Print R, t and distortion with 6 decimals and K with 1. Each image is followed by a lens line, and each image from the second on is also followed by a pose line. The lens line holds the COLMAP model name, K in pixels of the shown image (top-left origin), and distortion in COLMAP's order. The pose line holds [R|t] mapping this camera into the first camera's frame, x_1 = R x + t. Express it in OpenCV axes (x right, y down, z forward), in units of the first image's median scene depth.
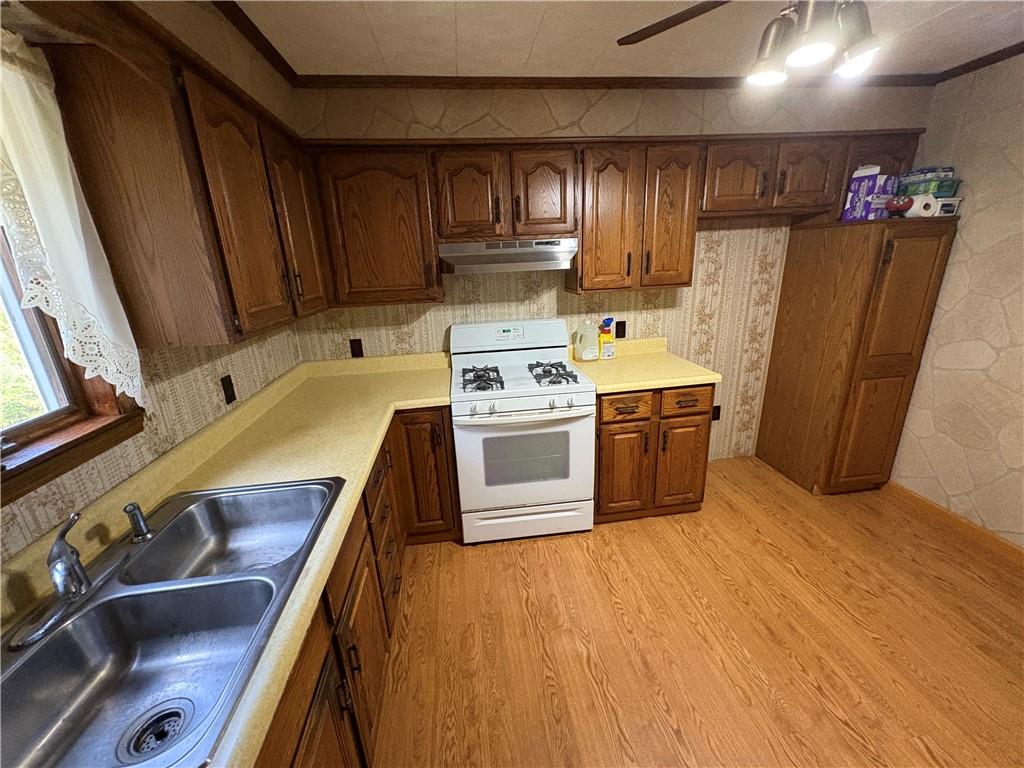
lens RADIAL K [[406.8, 0, 510.5], [0, 406.8, 384.2], [0, 0, 1]] dist [-0.001745, -0.000376]
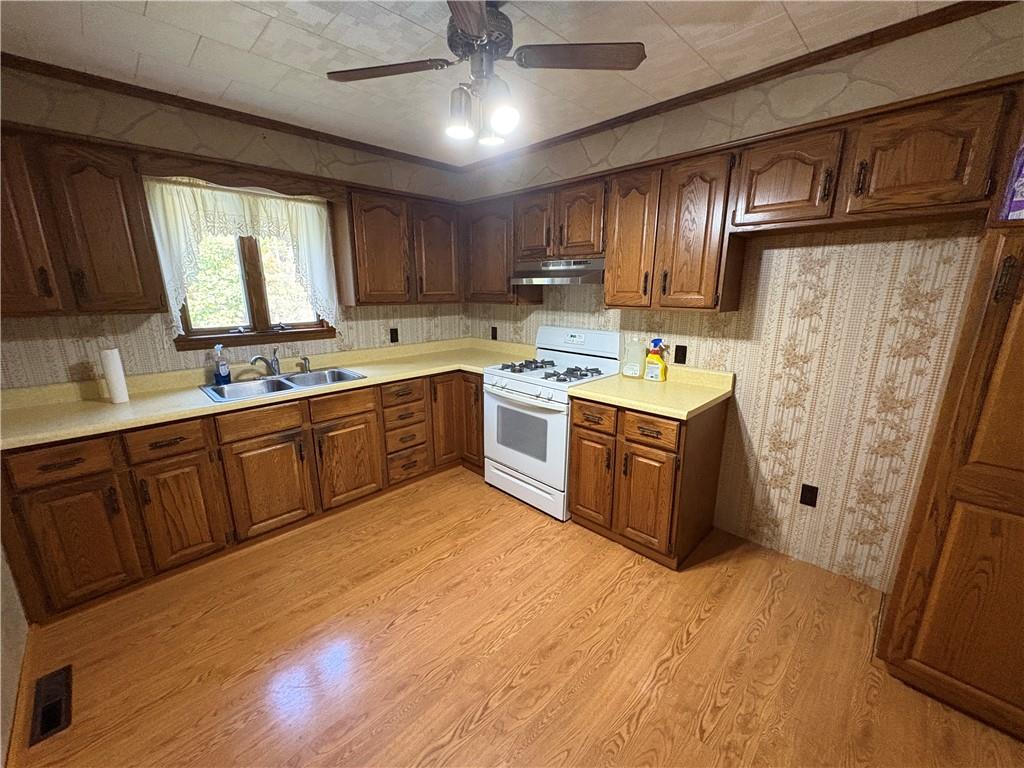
lens RADIAL K [[406.8, 0, 509.8], [0, 406.8, 384.2], [0, 0, 1]] dist [-0.001745, -0.000376]
pose [[0.607153, 0.228276, -0.761088, 0.886346], [-0.262631, 0.961663, 0.078924, -0.046374], [0.749927, 0.151966, 0.643829, 0.139571]]
